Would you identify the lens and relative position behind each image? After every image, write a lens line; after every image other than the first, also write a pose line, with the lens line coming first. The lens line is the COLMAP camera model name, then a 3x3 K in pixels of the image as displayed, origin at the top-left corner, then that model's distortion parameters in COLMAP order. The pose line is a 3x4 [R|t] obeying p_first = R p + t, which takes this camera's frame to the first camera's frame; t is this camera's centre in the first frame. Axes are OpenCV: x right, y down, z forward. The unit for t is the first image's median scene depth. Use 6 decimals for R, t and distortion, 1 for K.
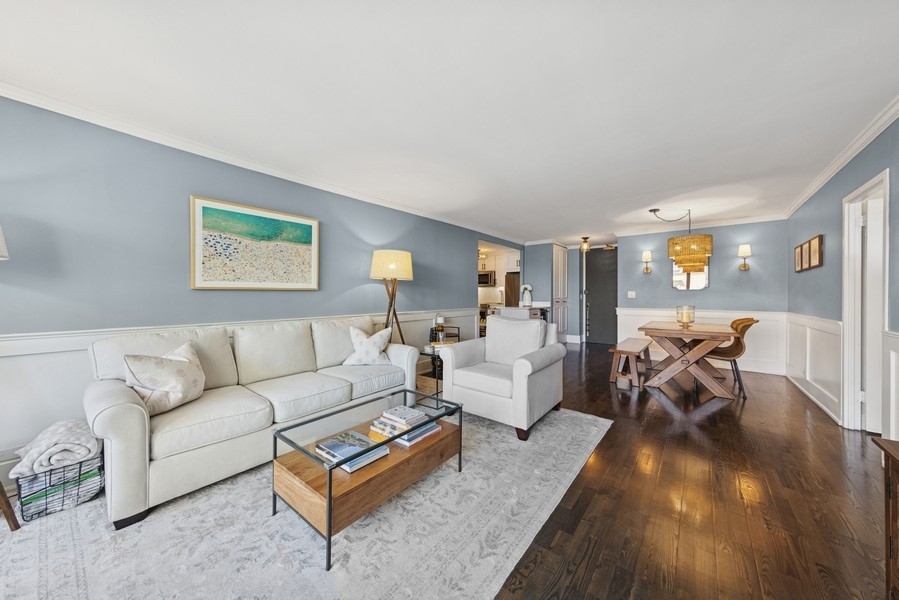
lens RADIAL K [[303.2, 0, 453.3], [0, 303.2, 295.9], [0, 0, 1]] dist [0.000872, 0.000085]
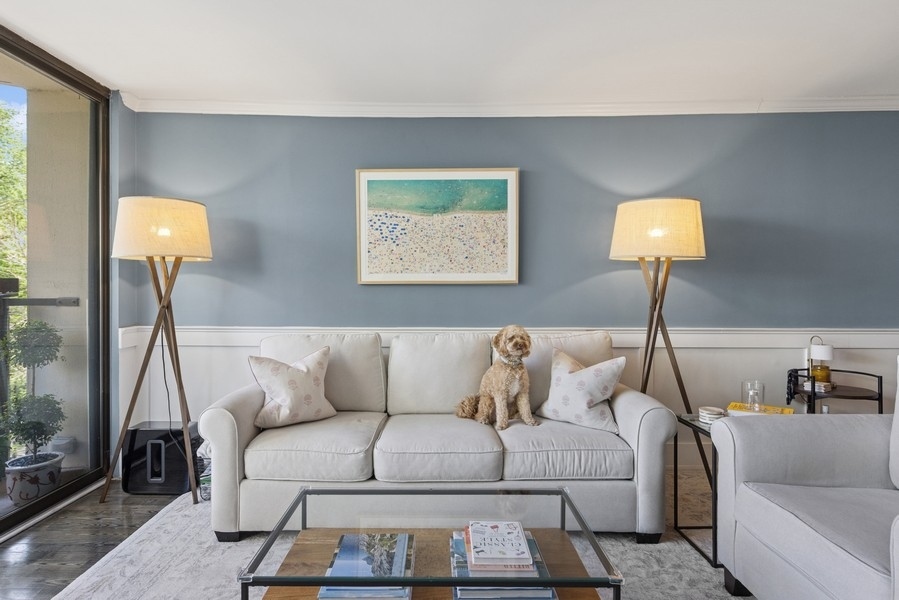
lens RADIAL K [[483.5, 0, 448.6], [0, 483.5, 294.3], [0, 0, 1]] dist [-0.000145, -0.000054]
pose [[0.621464, 0.003007, -0.783437, 0.272596], [-0.001817, 0.999995, 0.002397, 0.001193], [0.783441, -0.000066, 0.621466, 0.339528]]
